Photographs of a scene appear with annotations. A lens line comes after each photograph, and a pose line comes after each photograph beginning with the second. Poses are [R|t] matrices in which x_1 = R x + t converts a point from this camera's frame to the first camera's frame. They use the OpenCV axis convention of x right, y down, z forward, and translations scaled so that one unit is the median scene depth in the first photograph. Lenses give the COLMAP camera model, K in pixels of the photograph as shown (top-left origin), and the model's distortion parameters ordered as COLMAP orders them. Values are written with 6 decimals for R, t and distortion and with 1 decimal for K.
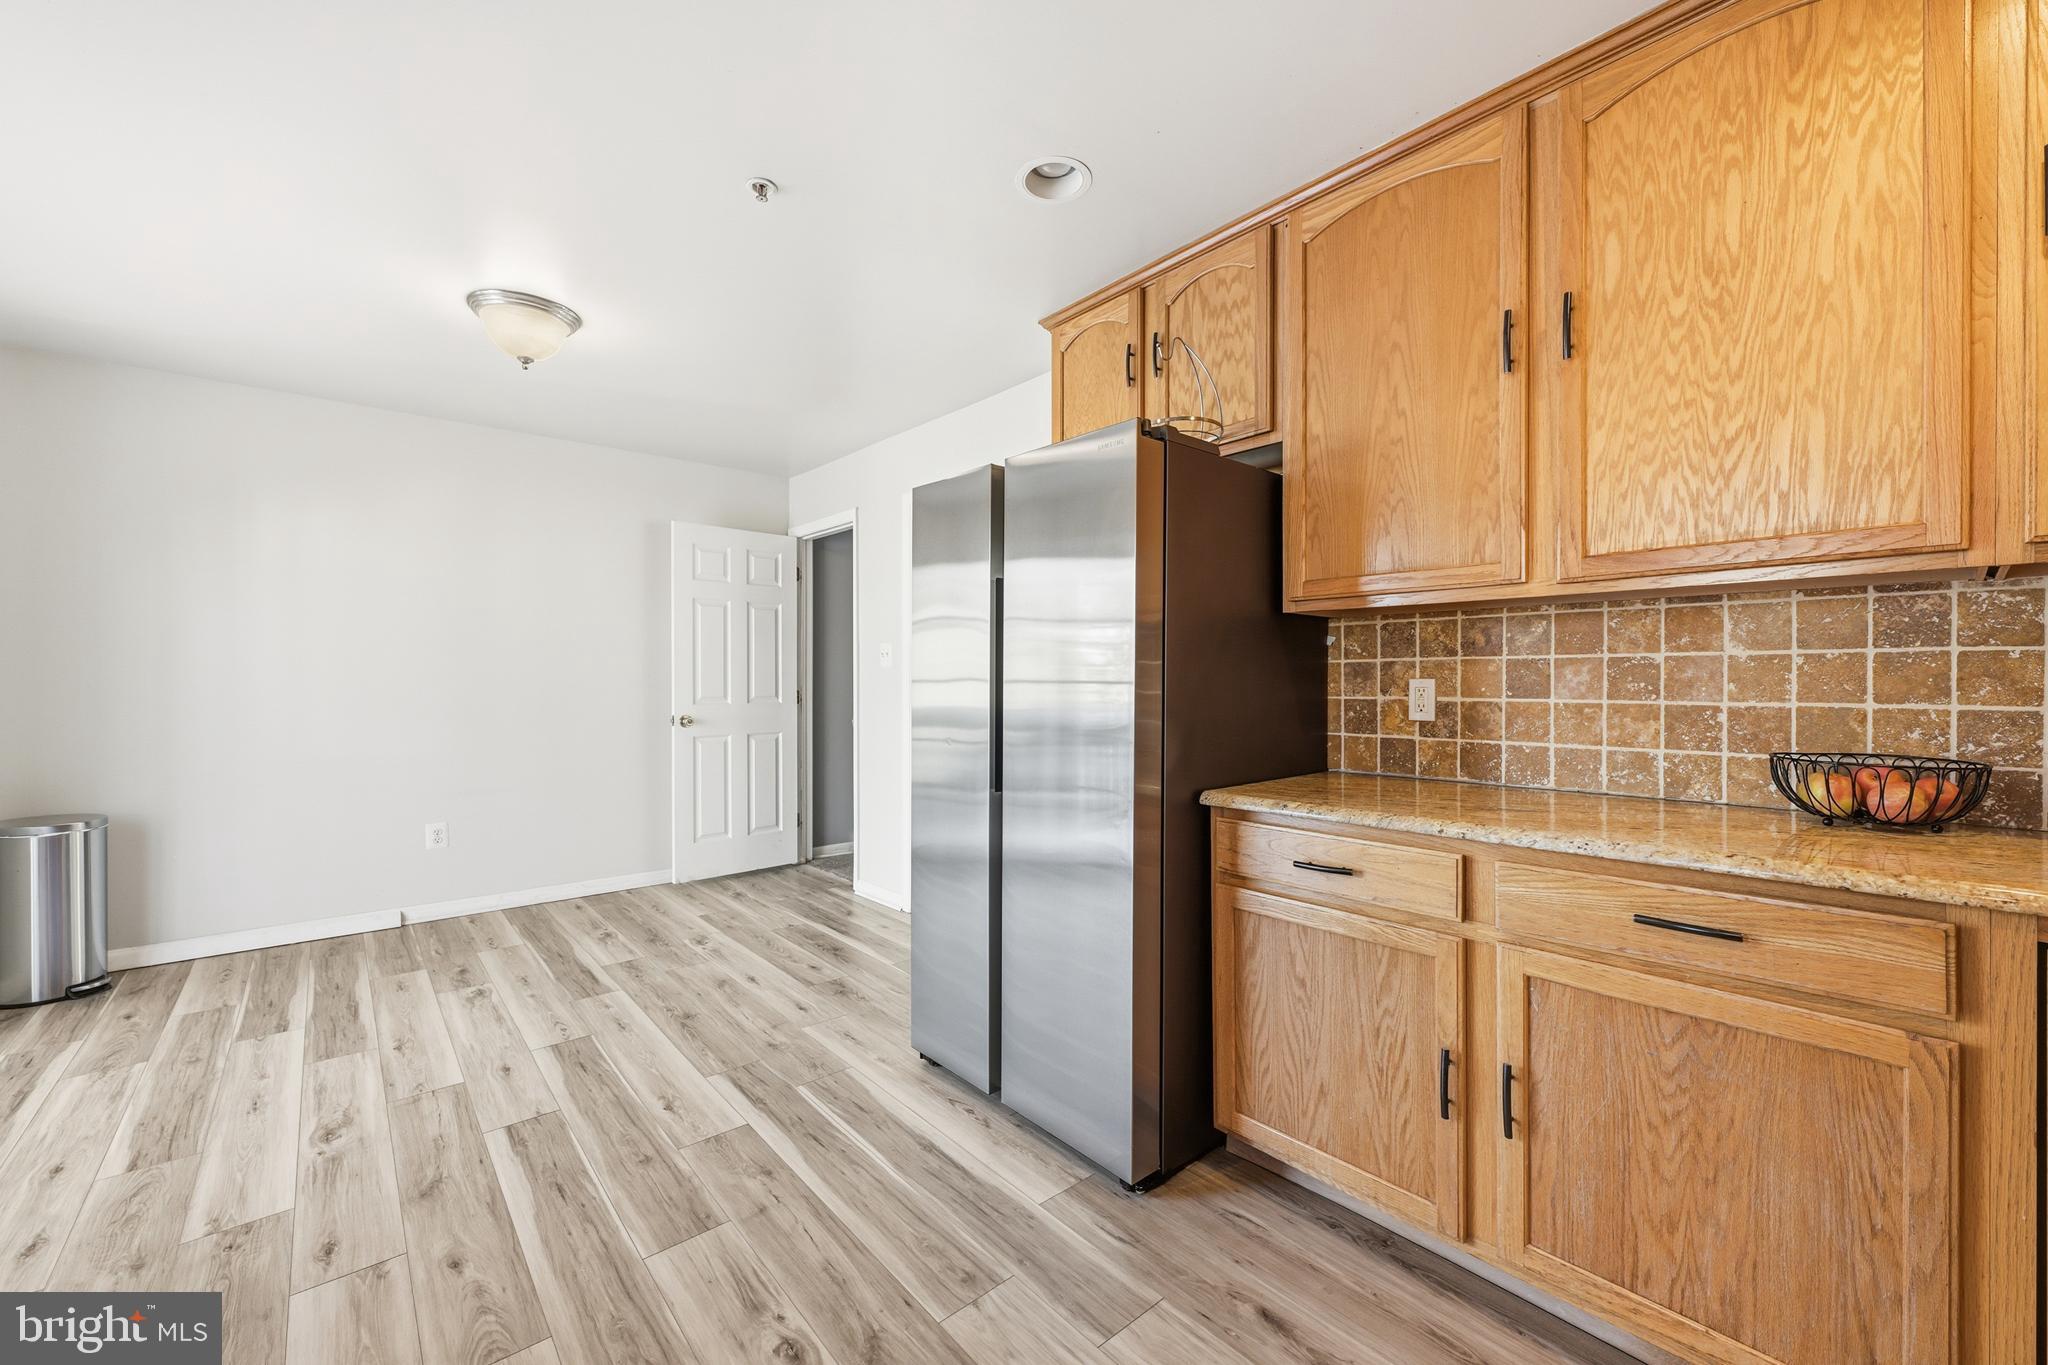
lens RADIAL K [[816.0, 0, 1030.9], [0, 816.0, 685.8], [0, 0, 1]] dist [0.003777, -0.000470]
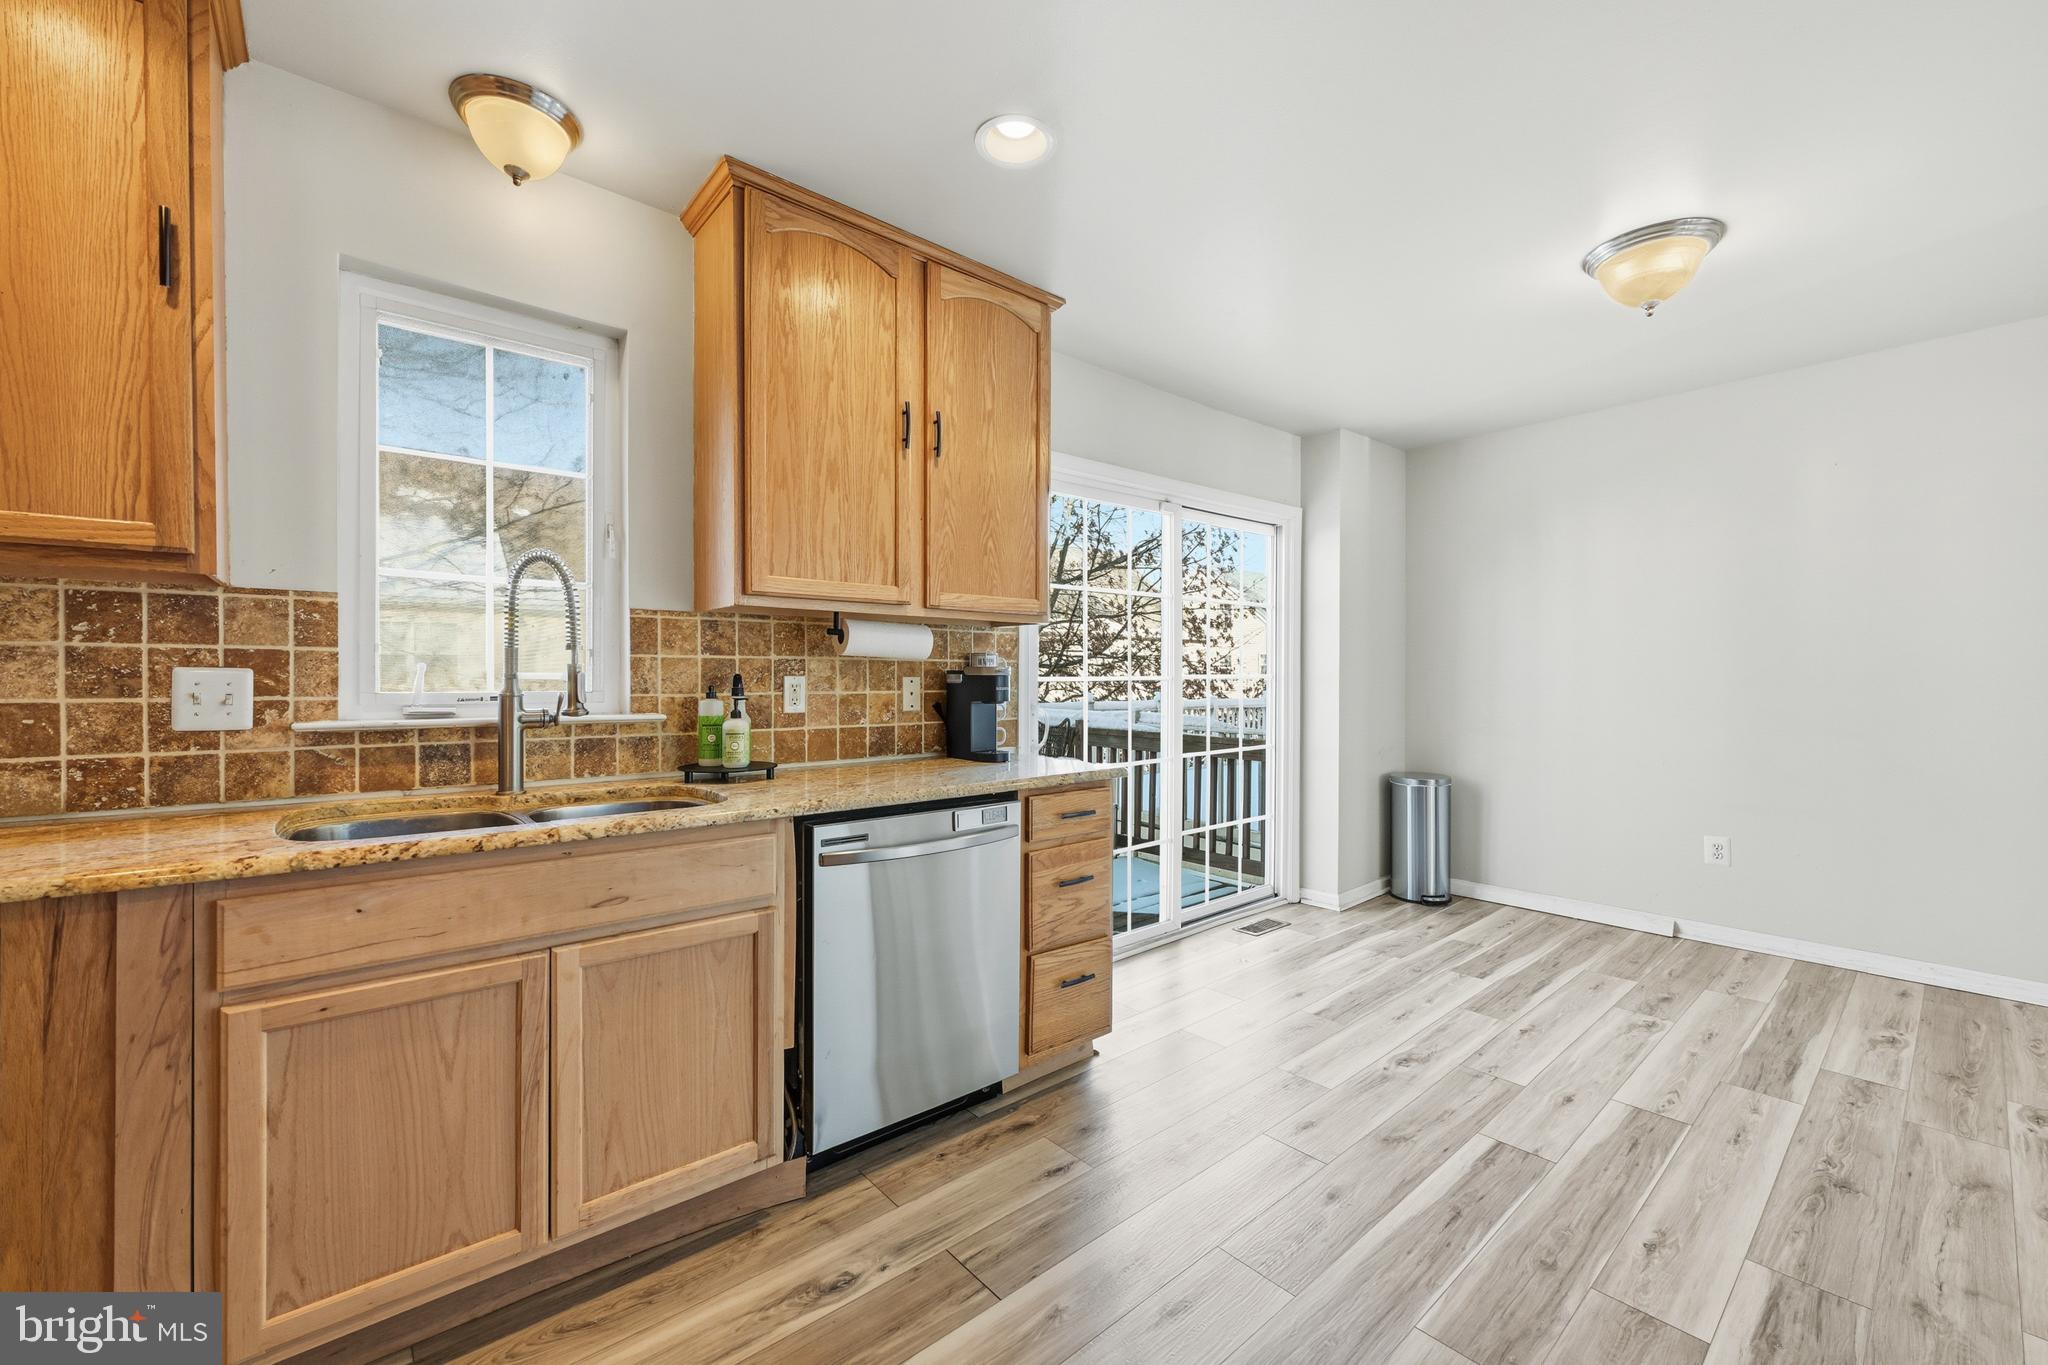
lens RADIAL K [[816.0, 0, 1030.9], [0, 816.0, 685.8], [0, 0, 1]] dist [0.003777, -0.000470]
pose [[0.003210, 0.009452, -0.999950, 0.271785], [-0.008187, 0.999922, 0.009425, -0.001291], [0.999961, 0.008157, 0.003287, 0.382476]]
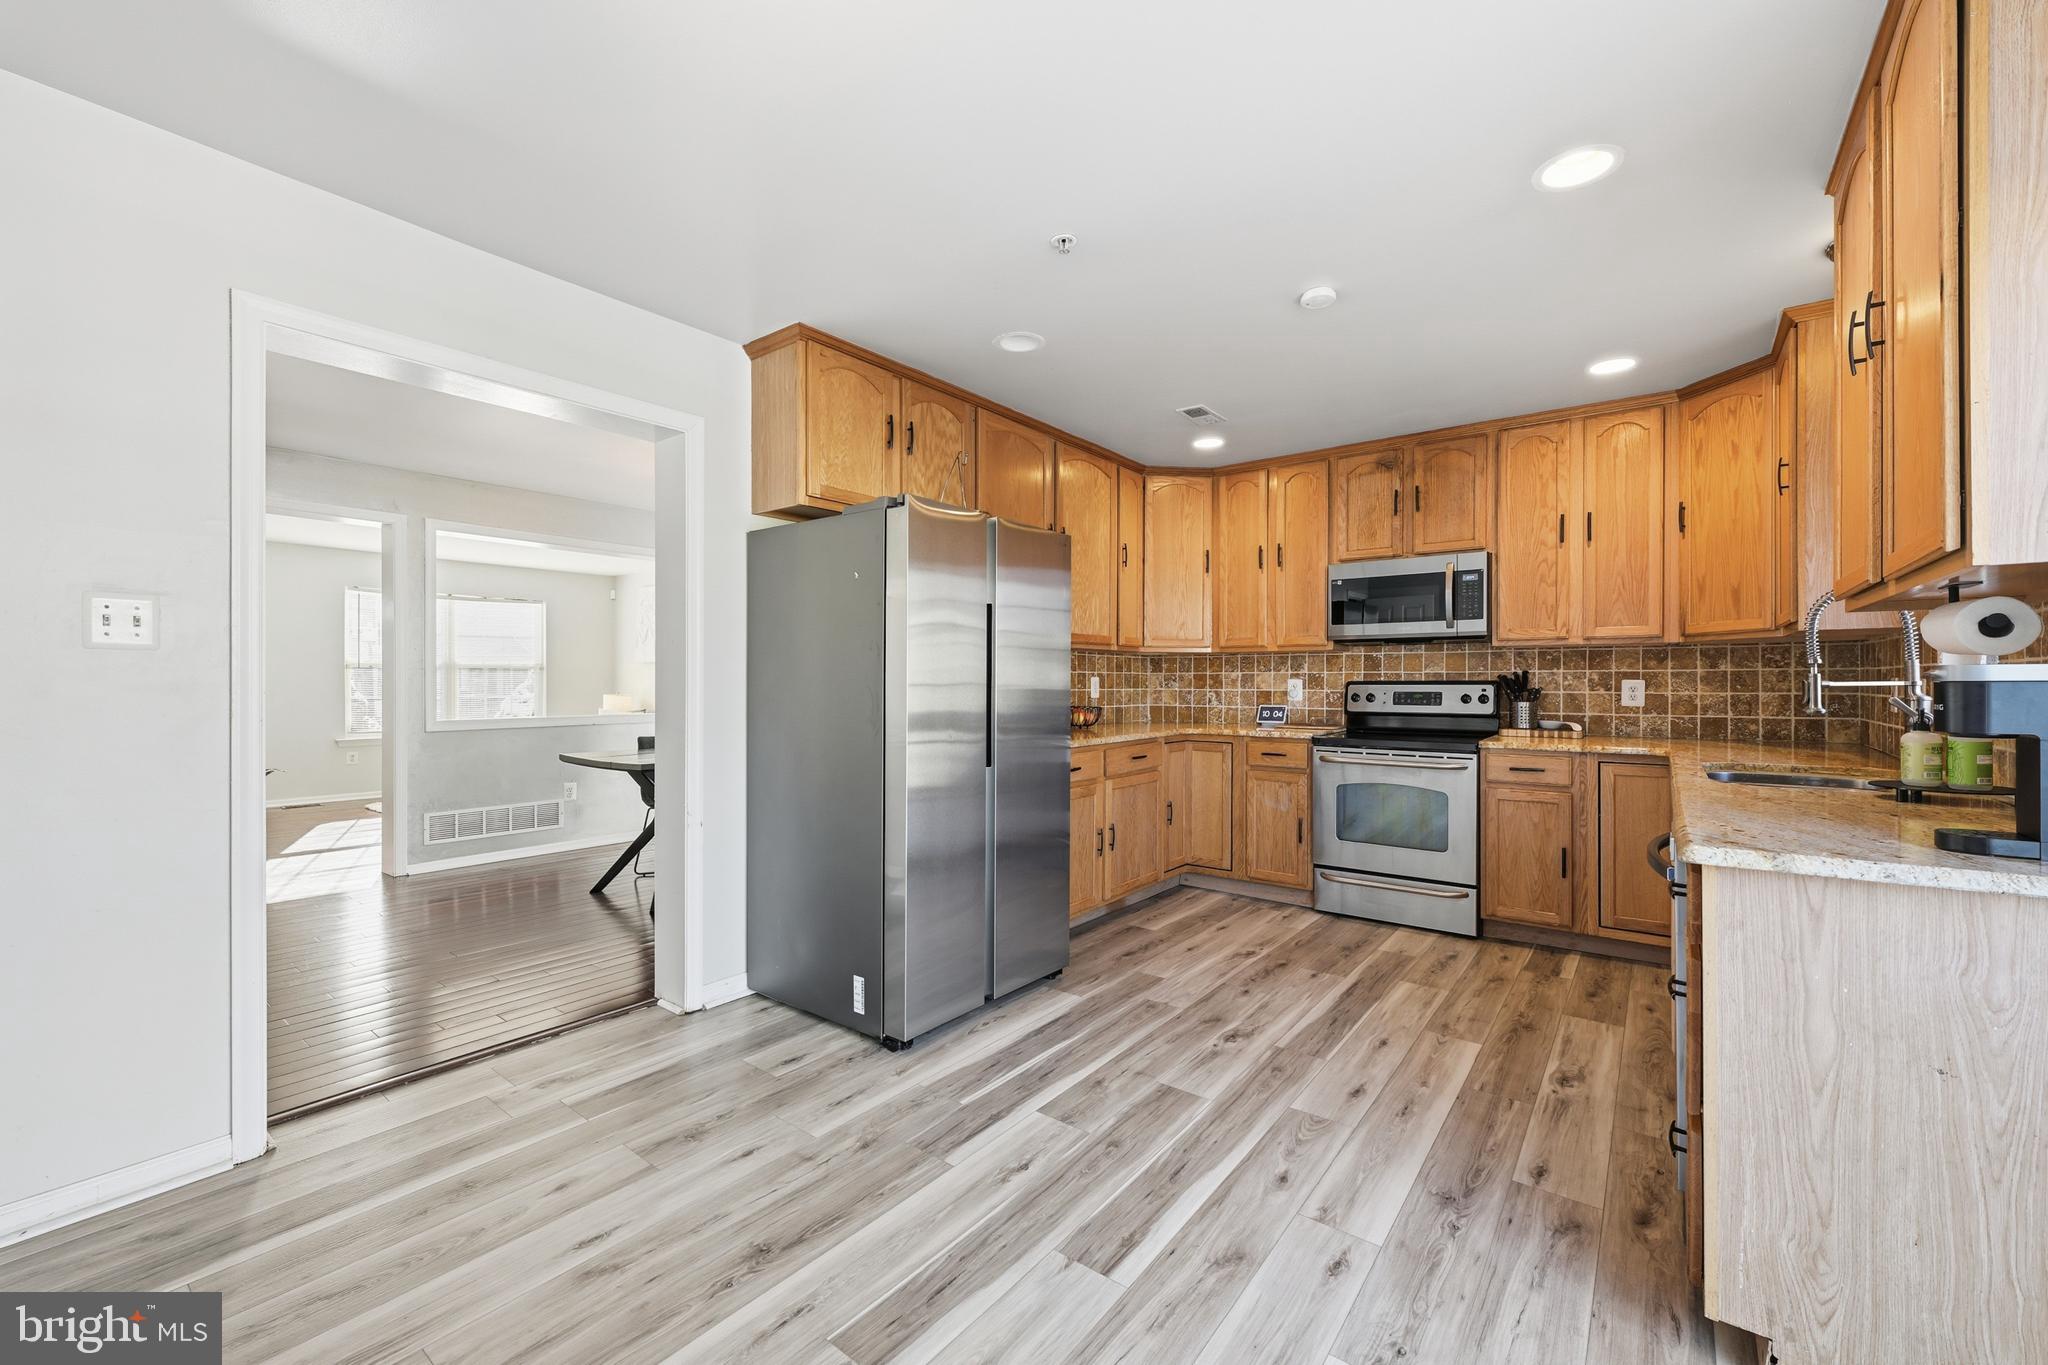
lens RADIAL K [[827.2, 0, 1027.8], [0, 827.2, 682.9], [0, 0, 1]] dist [-0.001333, 0.000042]
pose [[-0.203658, 0.000202, 0.979042, -1.187370], [0.003885, 0.999992, 0.000602, -0.005882], [-0.979034, 0.003926, -0.203657, 1.059197]]
